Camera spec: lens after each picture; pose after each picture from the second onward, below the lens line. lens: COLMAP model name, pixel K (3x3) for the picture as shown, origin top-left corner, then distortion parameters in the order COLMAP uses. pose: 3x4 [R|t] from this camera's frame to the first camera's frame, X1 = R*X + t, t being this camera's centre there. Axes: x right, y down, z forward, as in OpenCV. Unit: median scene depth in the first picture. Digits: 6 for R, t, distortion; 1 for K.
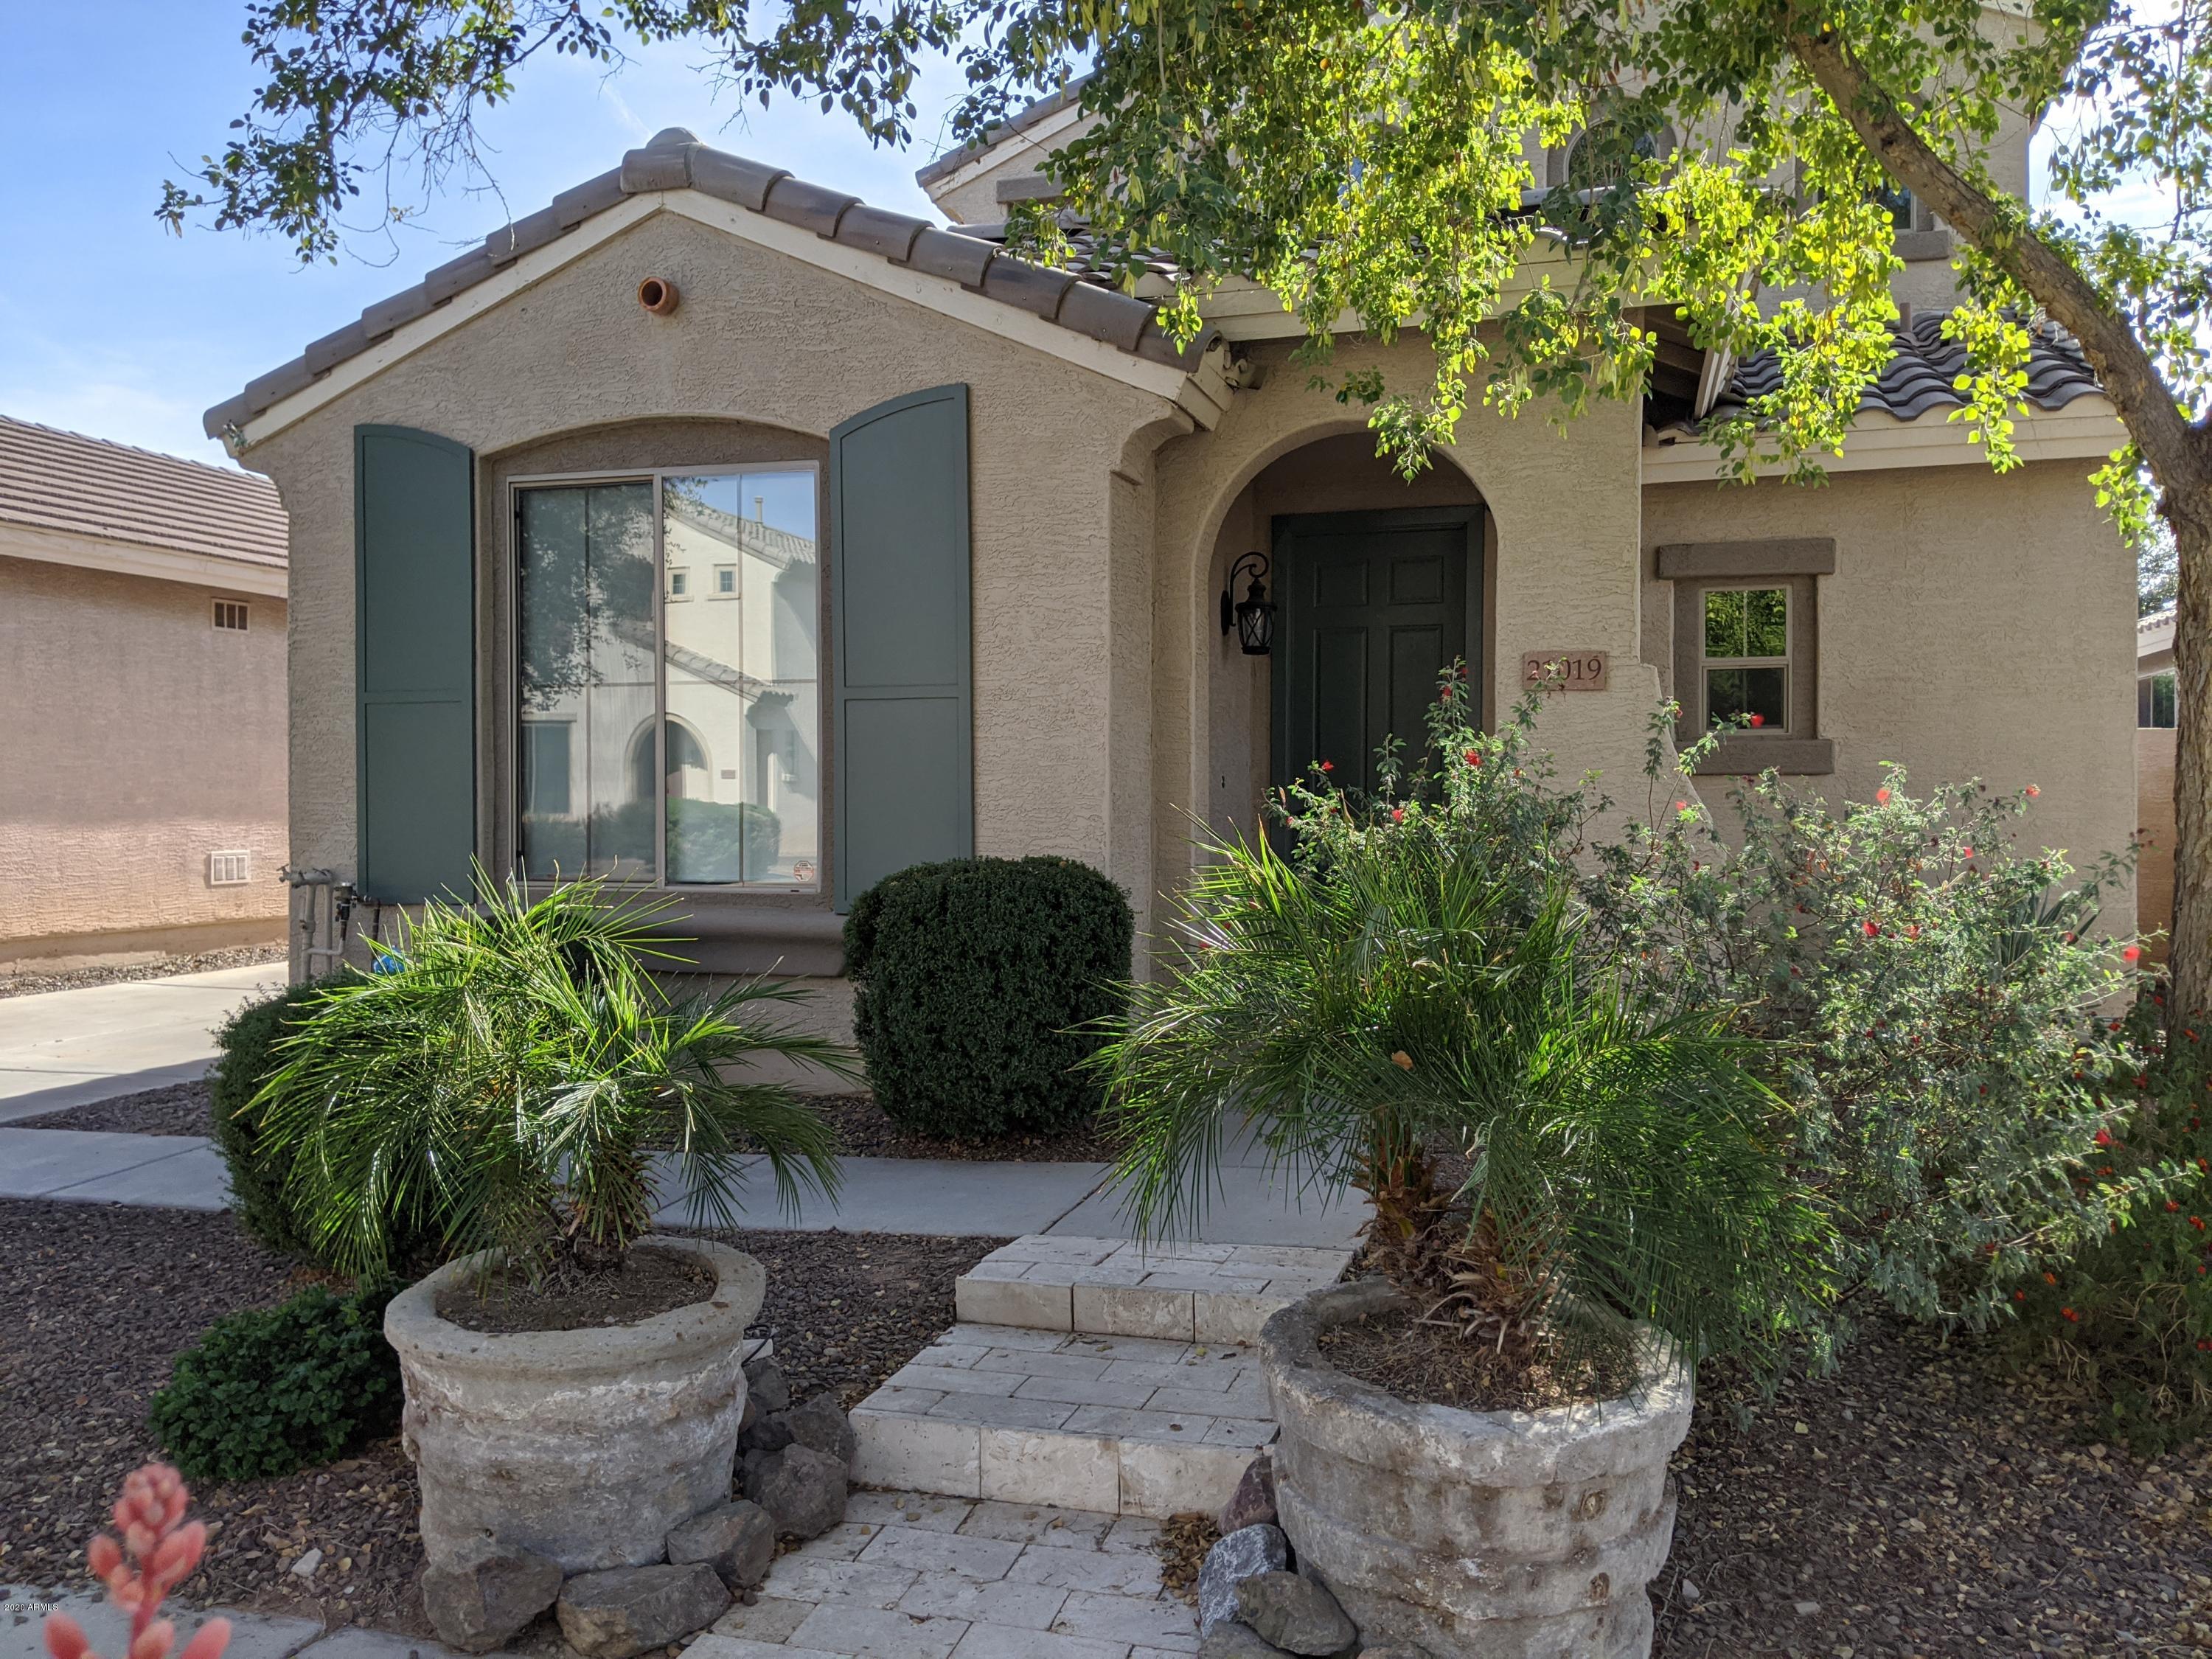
lens RADIAL K [[1781.9, 0, 1097.1], [0, 1781.9, 834.8], [0, 0, 1]] dist [0.073038, -0.128120]
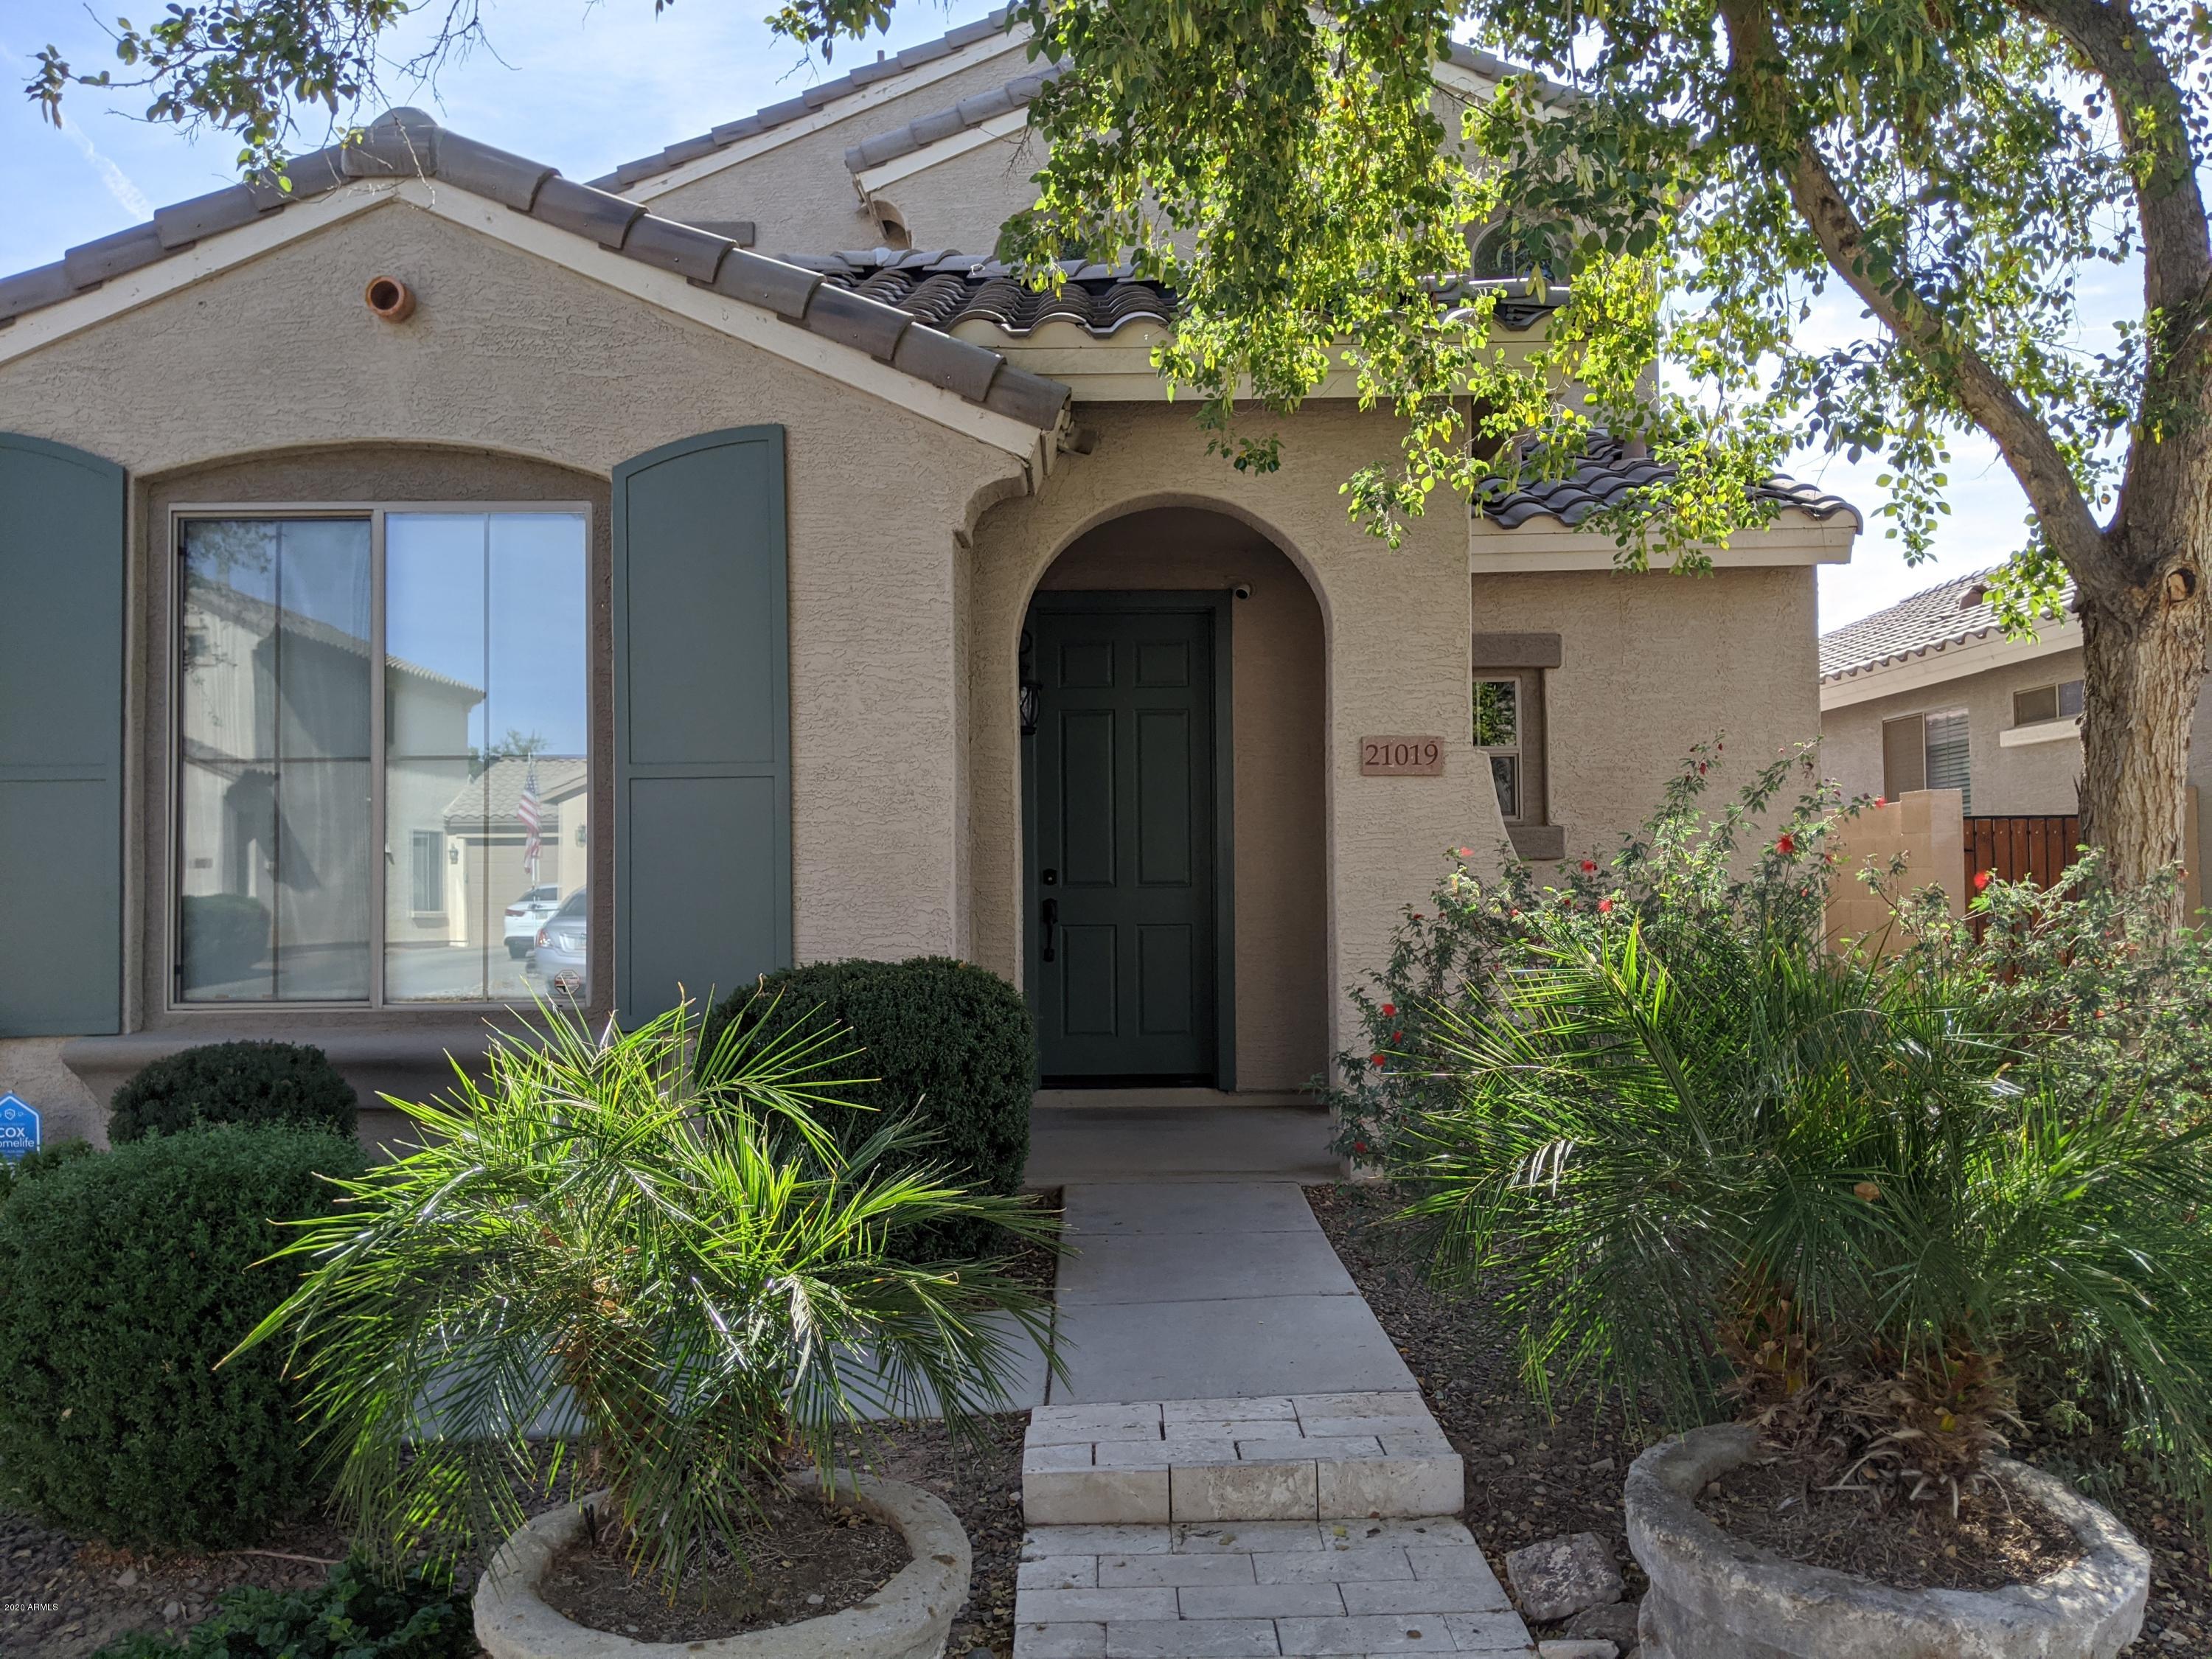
lens RADIAL K [[1781.9, 0, 1122.4], [0, 1781.9, 827.0], [0, 0, 1]] dist [0.073038, -0.128120]
pose [[0.952528, -0.000295, 0.304451, -0.184488], [0.016860, 0.998516, -0.051782, -0.004231], [-0.303984, 0.054457, 0.951120, 0.115177]]
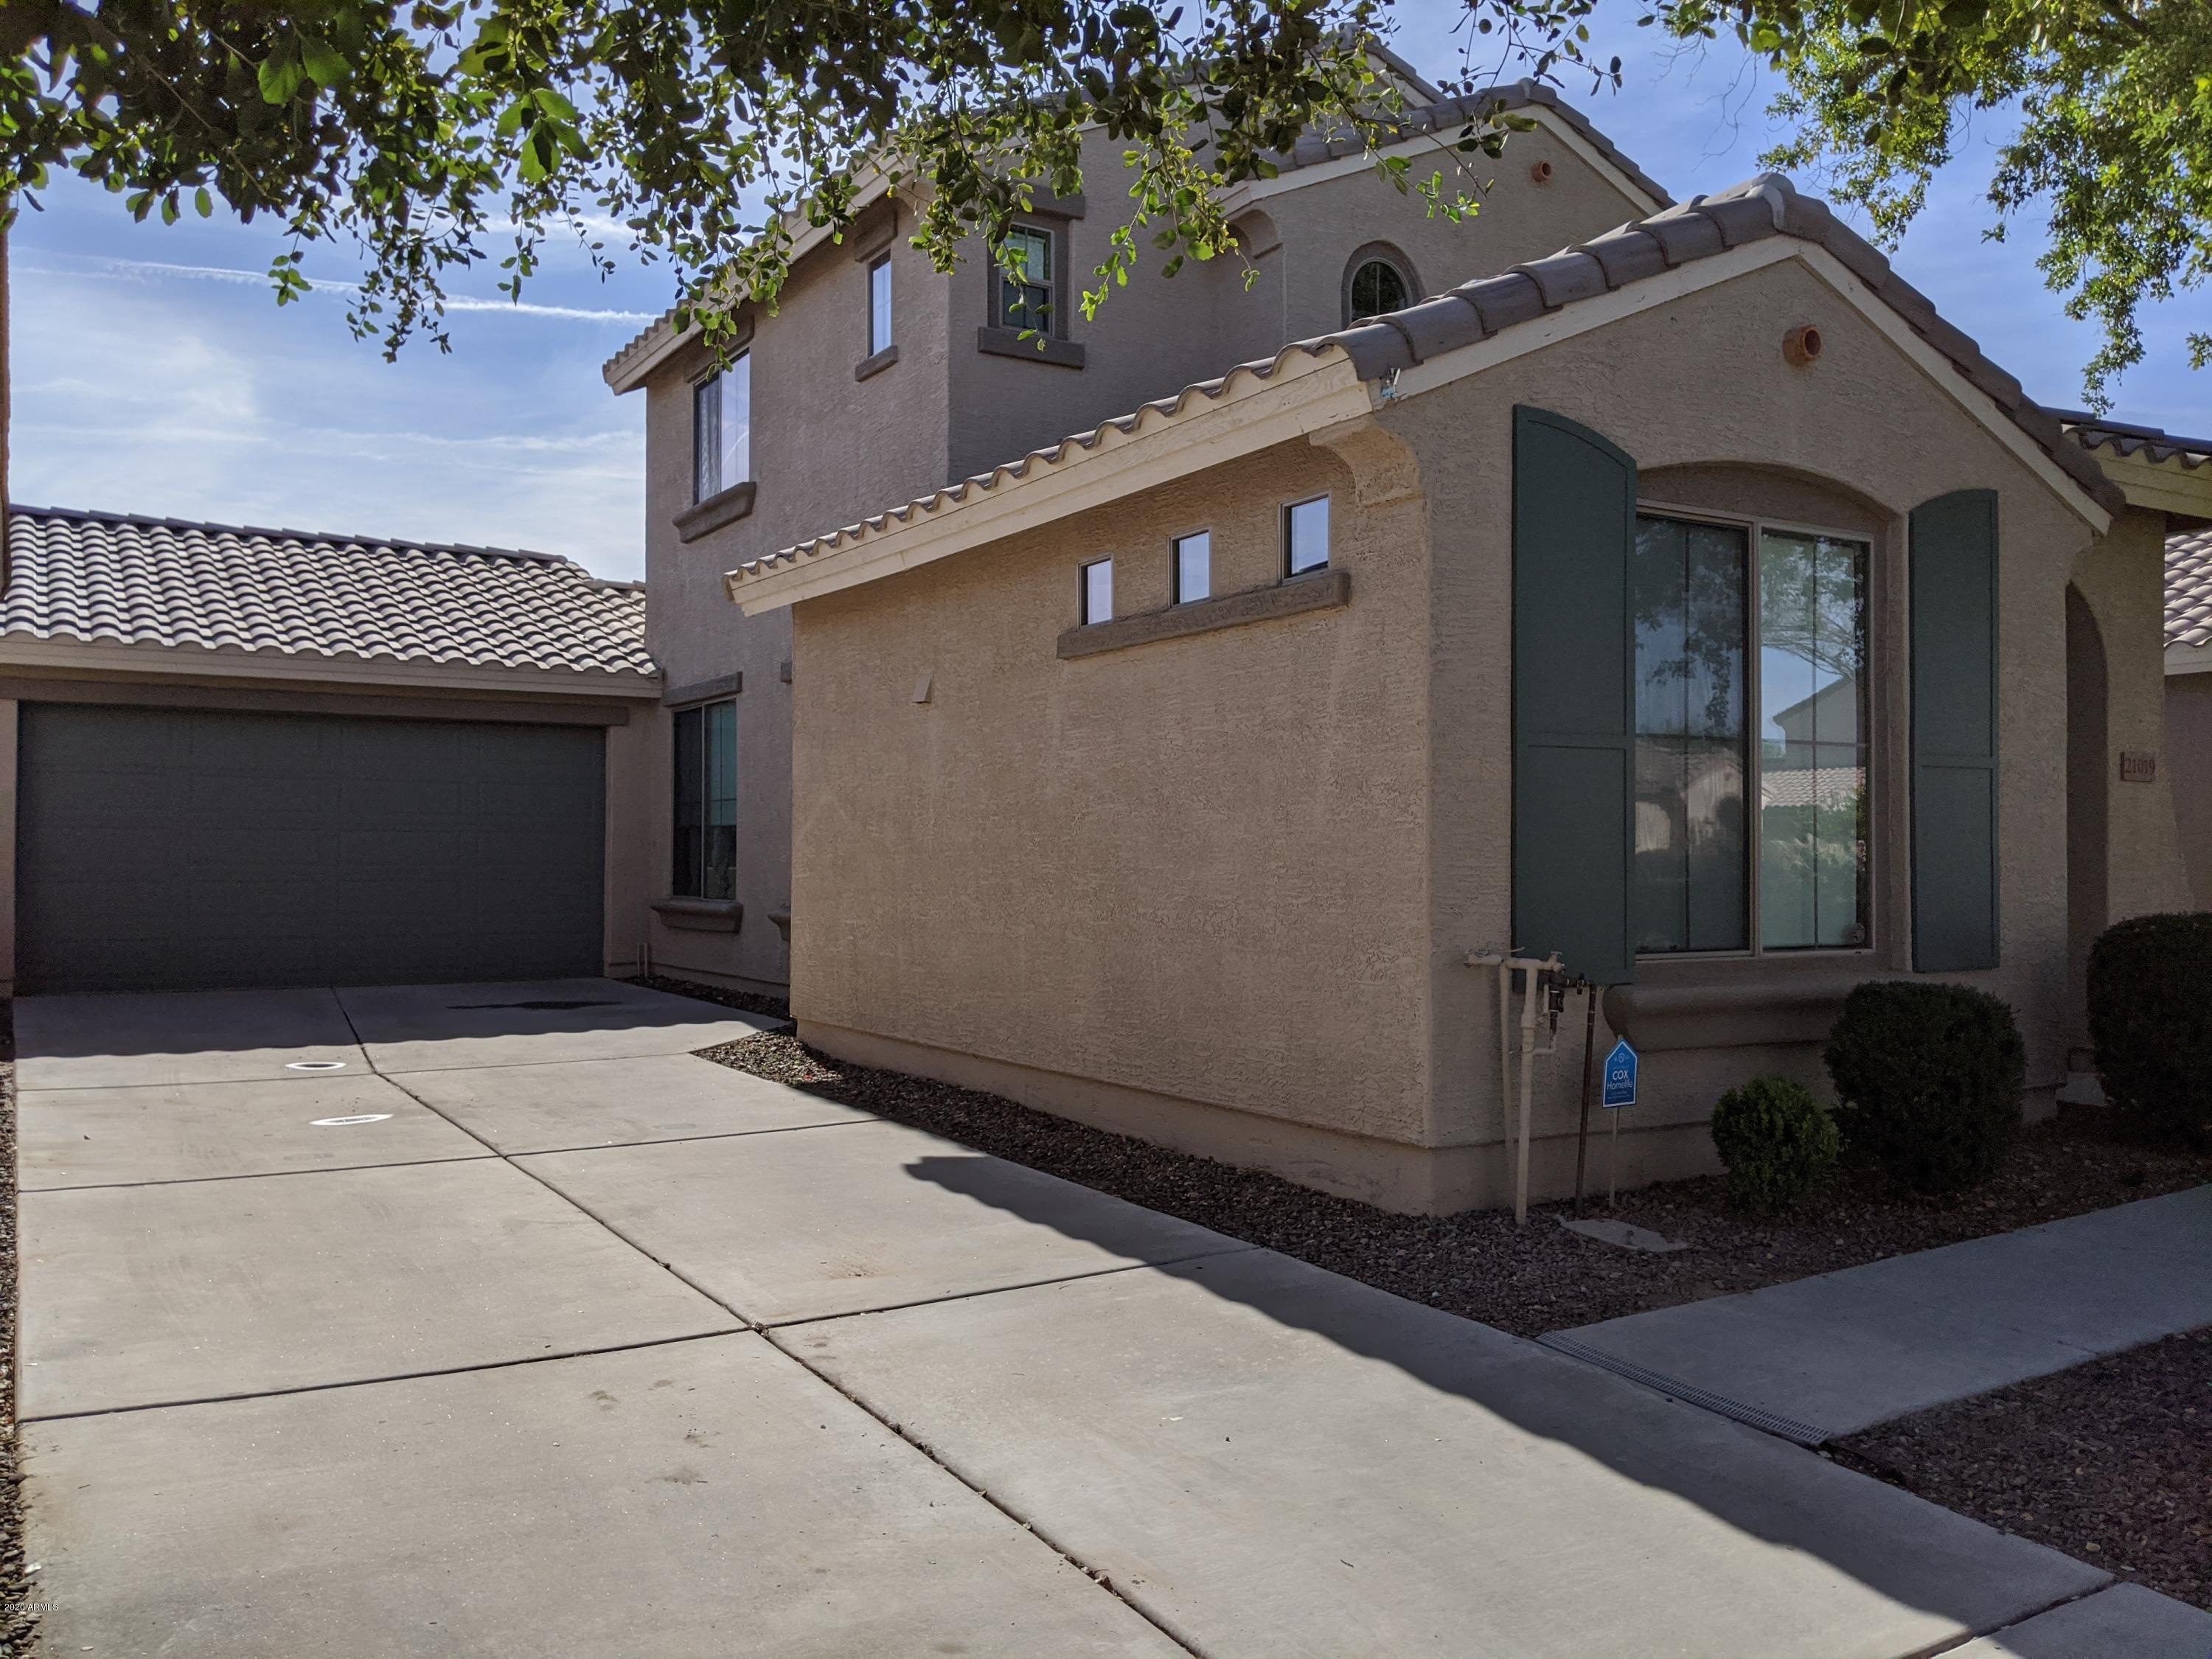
lens RADIAL K [[1781.9, 0, 1111.0], [0, 1781.9, 830.6], [0, 0, 1]] dist [0.073038, -0.128120]
pose [[0.667490, 0.012718, 0.744510, -1.289609], [0.012850, 0.999509, -0.028594, -0.014653], [-0.744508, 0.028653, 0.666998, 0.673652]]
